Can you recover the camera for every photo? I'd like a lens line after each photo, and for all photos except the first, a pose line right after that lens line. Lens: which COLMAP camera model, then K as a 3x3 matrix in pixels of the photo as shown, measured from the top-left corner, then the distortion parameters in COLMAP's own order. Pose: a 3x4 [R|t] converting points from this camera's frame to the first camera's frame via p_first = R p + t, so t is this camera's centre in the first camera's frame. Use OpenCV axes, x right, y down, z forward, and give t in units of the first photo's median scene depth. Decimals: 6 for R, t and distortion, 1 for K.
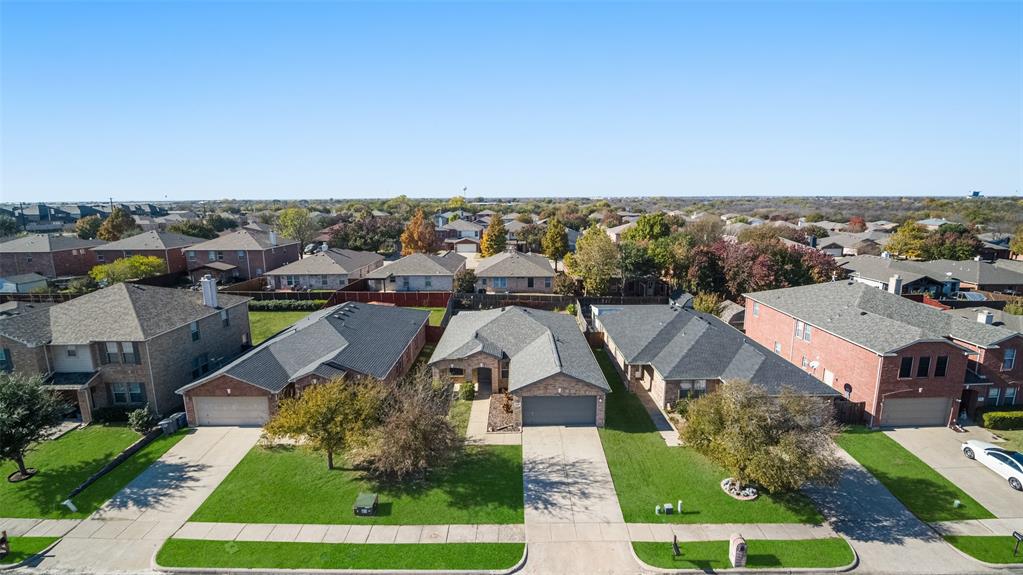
lens RADIAL K [[454.0, 0, 519.5], [0, 454.0, 284.0], [0, 0, 1]] dist [-0.017827, 0.000044]
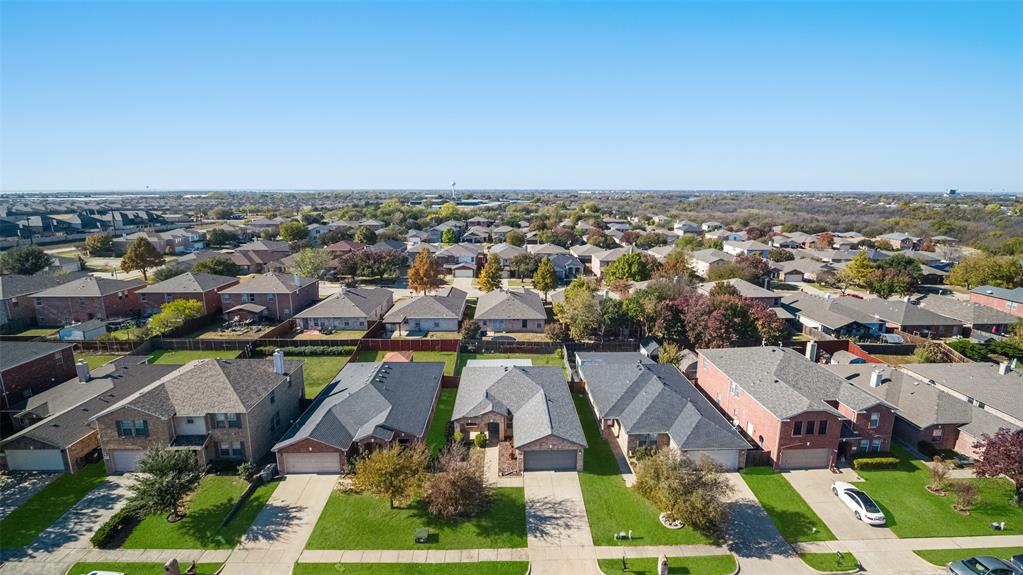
lens RADIAL K [[454.0, 0, 519.5], [0, 454.0, 284.0], [0, 0, 1]] dist [-0.017827, 0.000044]
pose [[0.999643, 0.002790, 0.026568, -0.045315], [-0.003259, 0.999839, 0.017627, -0.286366], [-0.026514, -0.017707, 0.999492, -0.375636]]
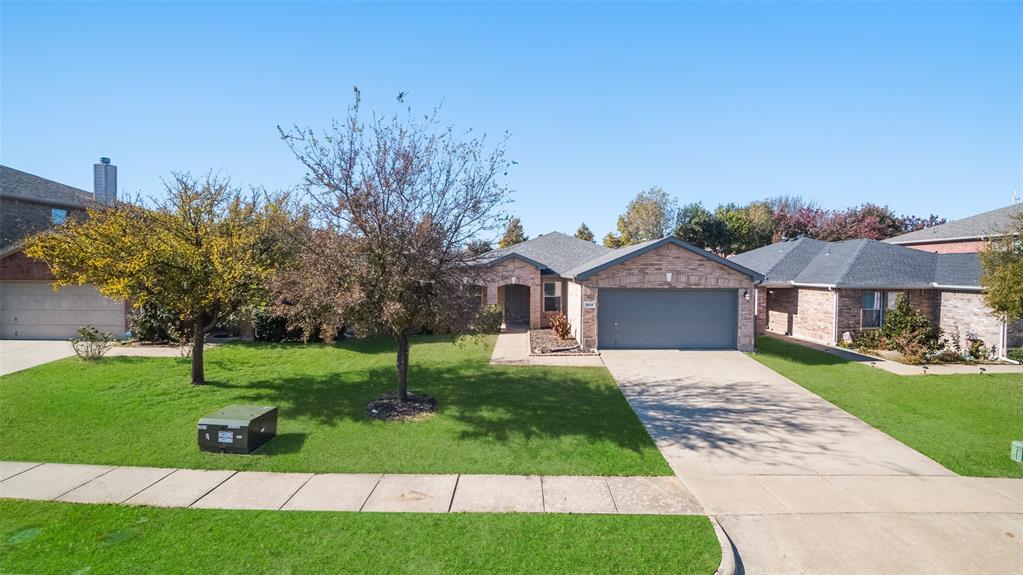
lens RADIAL K [[454.5, 0, 525.9], [0, 454.5, 287.7], [0, 0, 1]] dist [-0.016812, 0.000143]
pose [[0.999885, 0.014882, -0.003083, -0.077833], [-0.015173, 0.989117, -0.146348, 0.326253], [0.000872, 0.146378, 0.989228, 0.469830]]
